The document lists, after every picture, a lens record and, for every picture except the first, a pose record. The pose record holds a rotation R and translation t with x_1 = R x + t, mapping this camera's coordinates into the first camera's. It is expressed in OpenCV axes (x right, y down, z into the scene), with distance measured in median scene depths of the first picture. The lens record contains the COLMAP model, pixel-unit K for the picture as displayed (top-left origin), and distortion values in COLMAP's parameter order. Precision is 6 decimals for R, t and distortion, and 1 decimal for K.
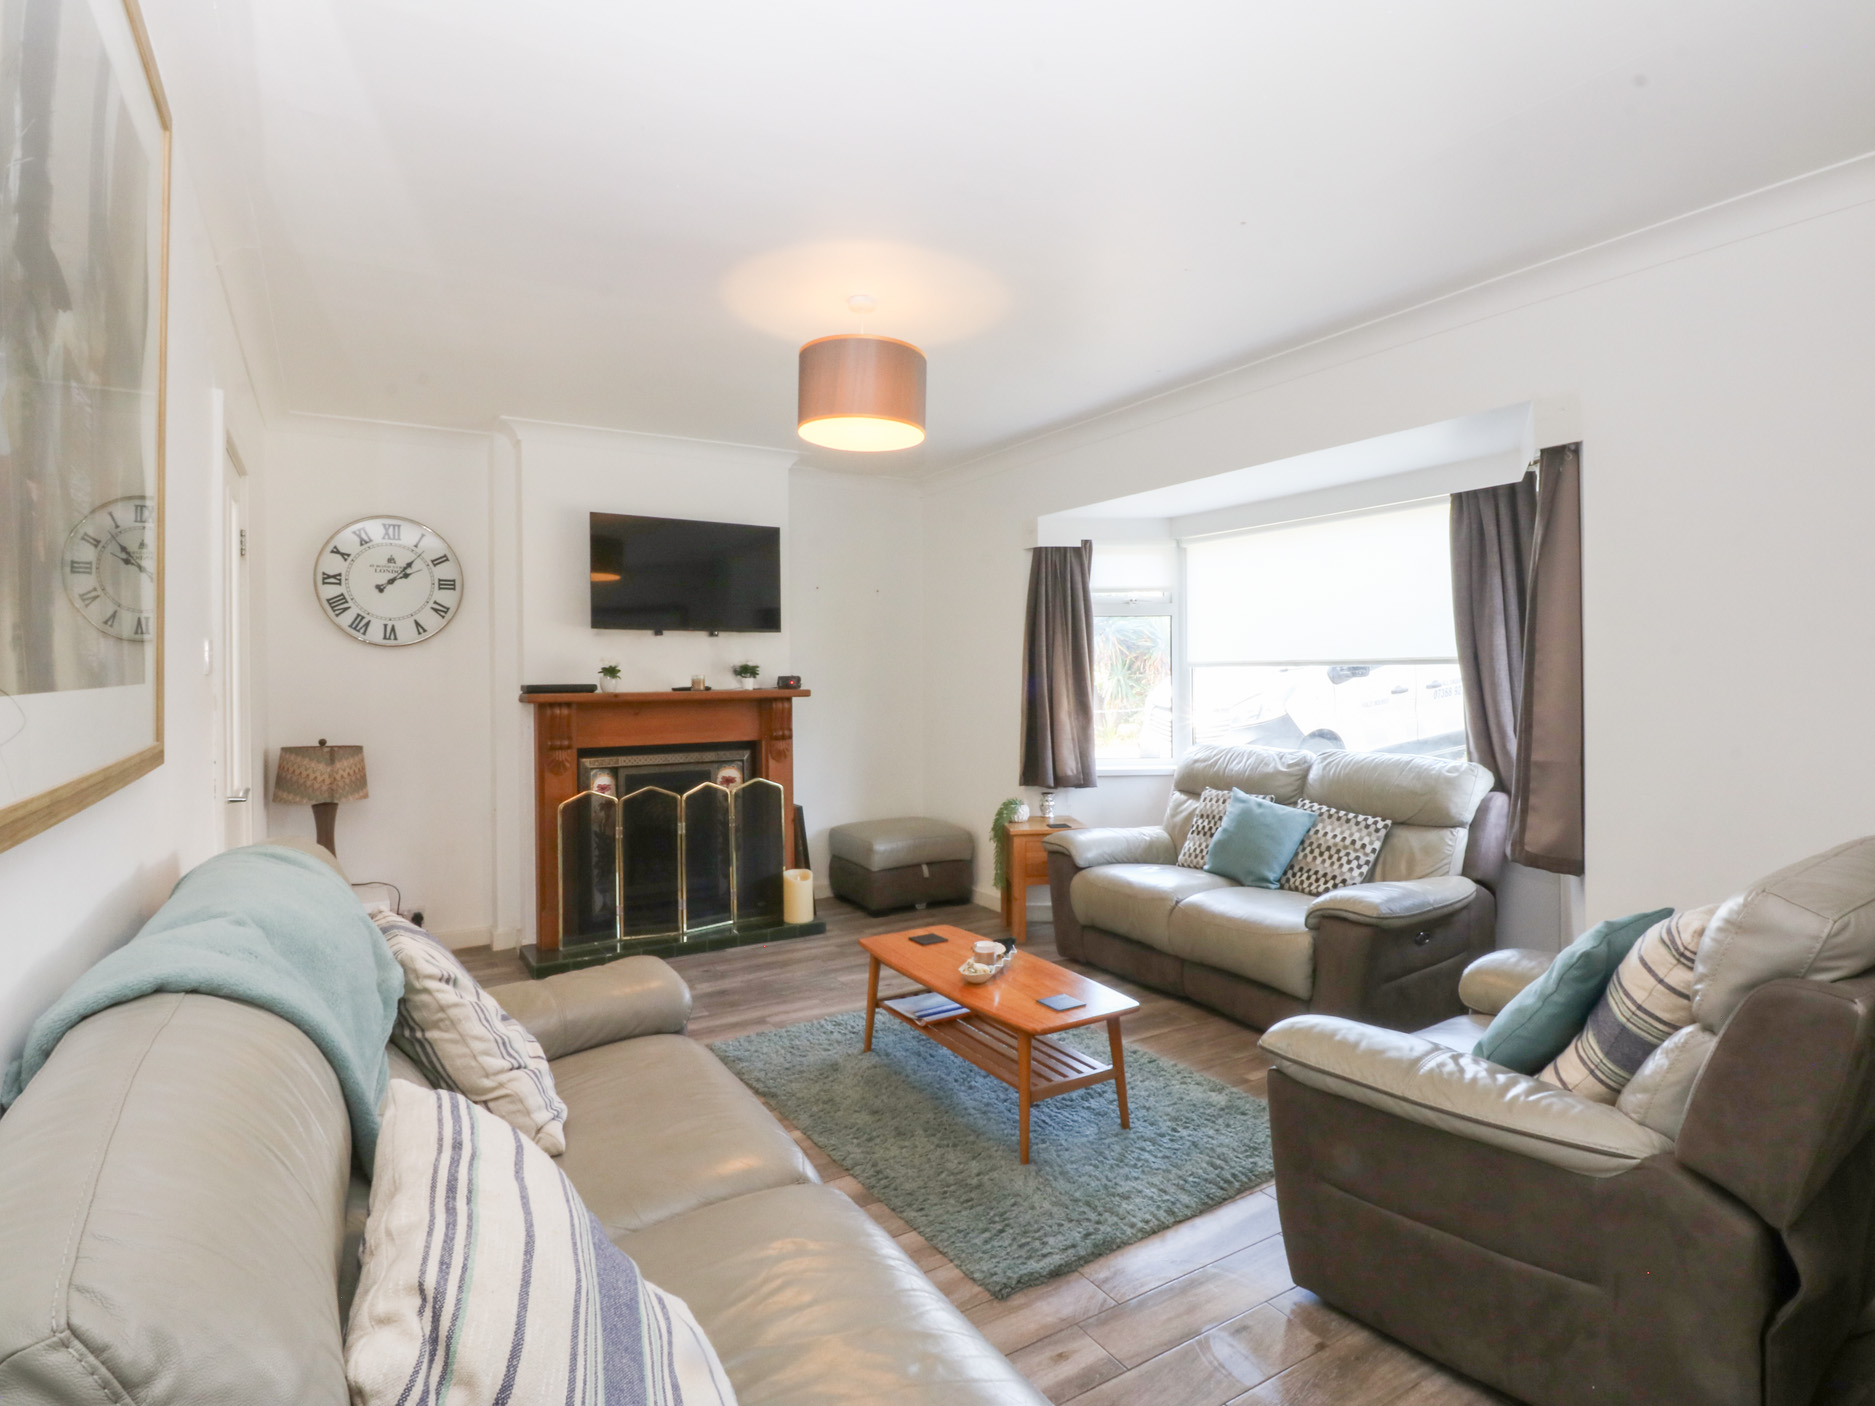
lens RADIAL K [[983.5, 0, 937.5], [0, 983.5, 703.0], [0, 0, 1]] dist [-0.000005, -0.012321]
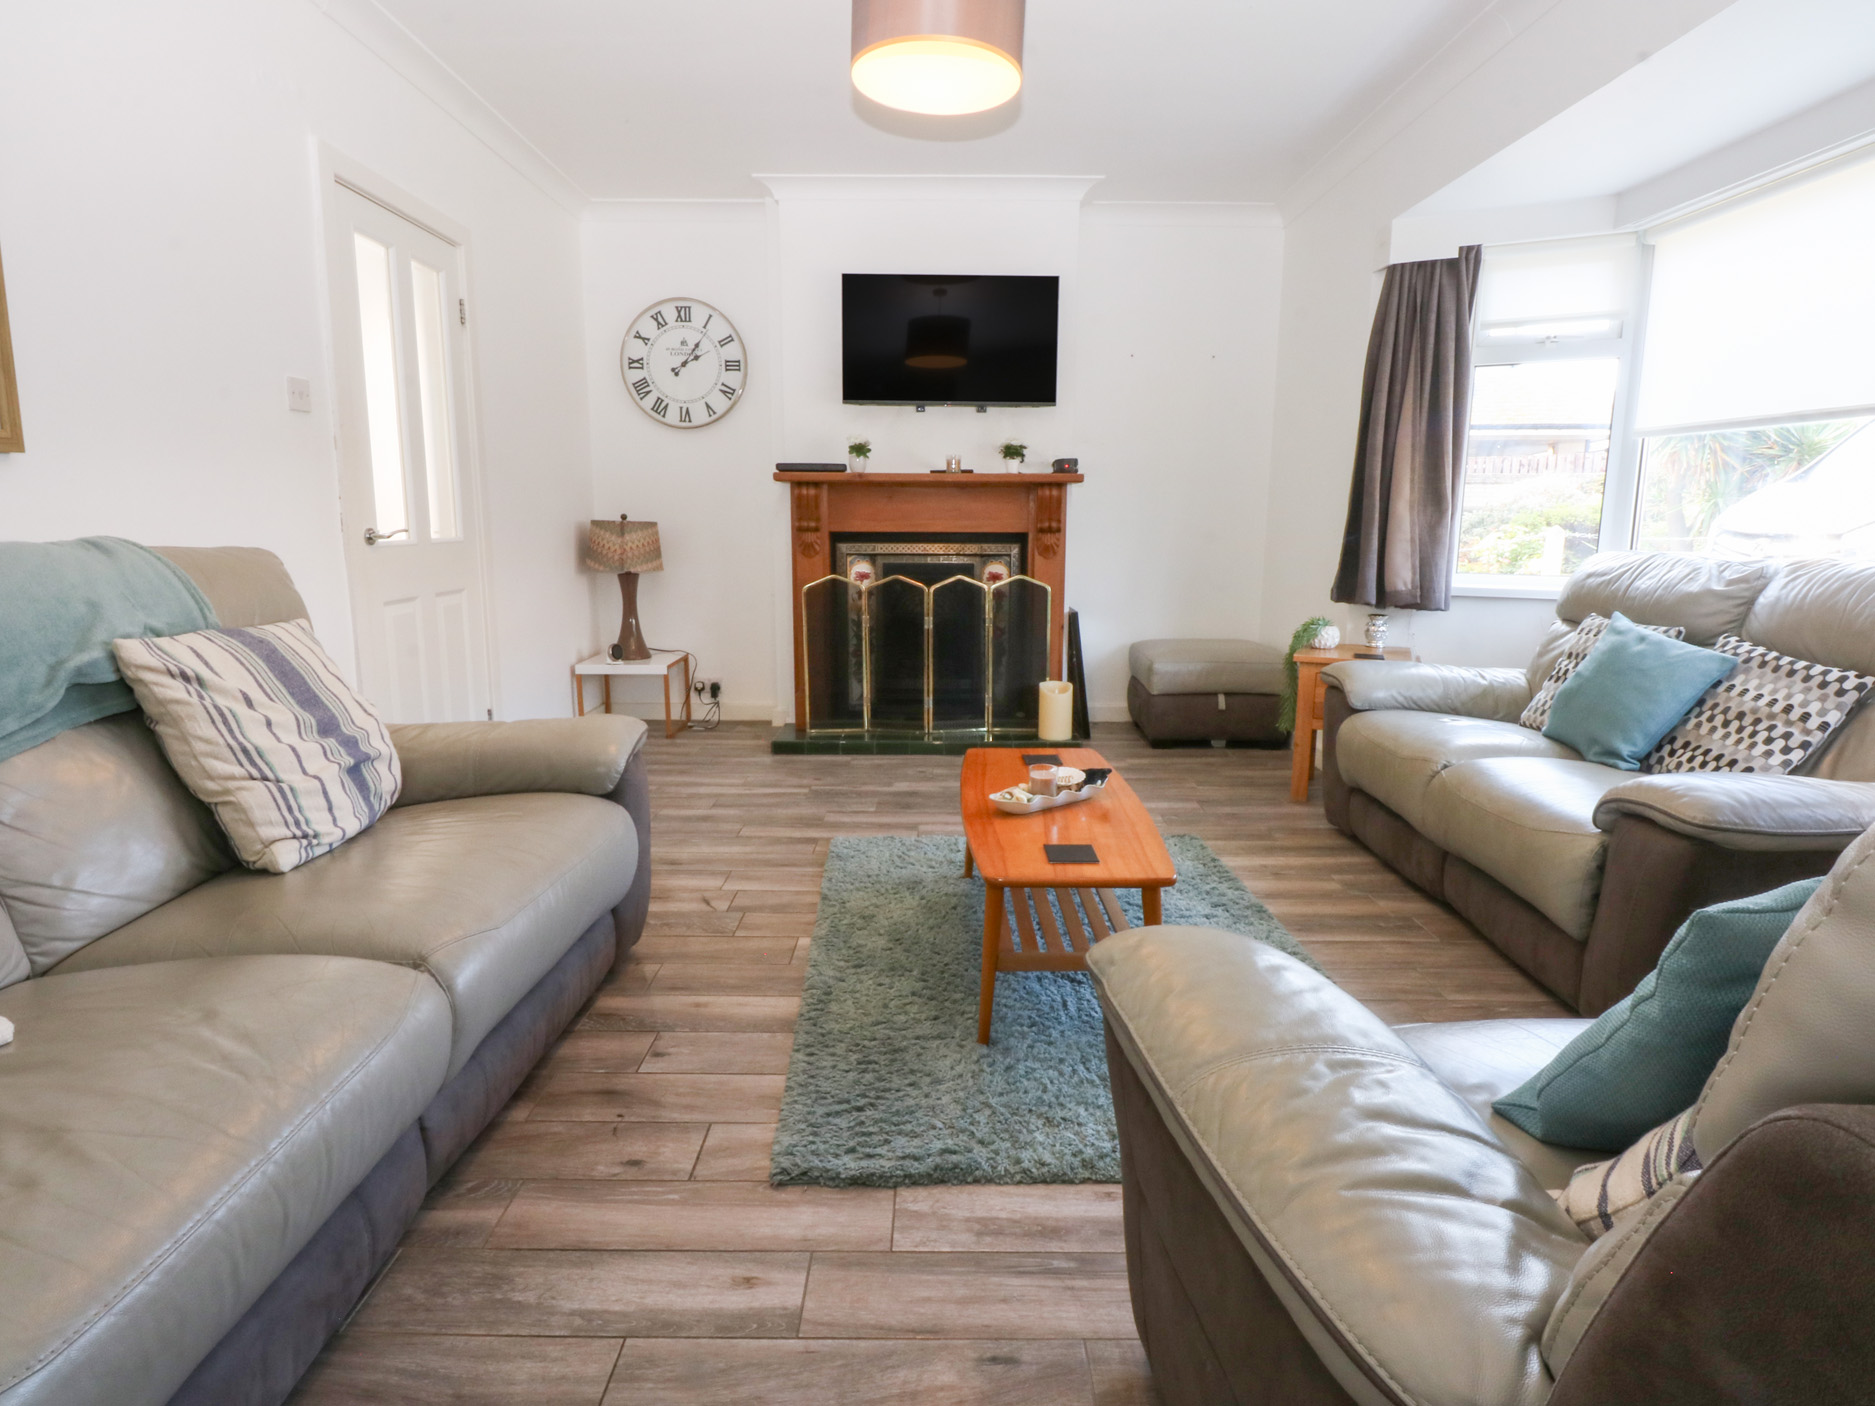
lens RADIAL K [[983.5, 0, 937.5], [0, 983.5, 703.0], [0, 0, 1]] dist [-0.000005, -0.012321]
pose [[0.854392, 0.111552, -0.507514, 0.240796], [-0.028307, 0.985227, 0.168899, 0.046377], [0.518857, -0.129940, 0.844928, 0.213672]]
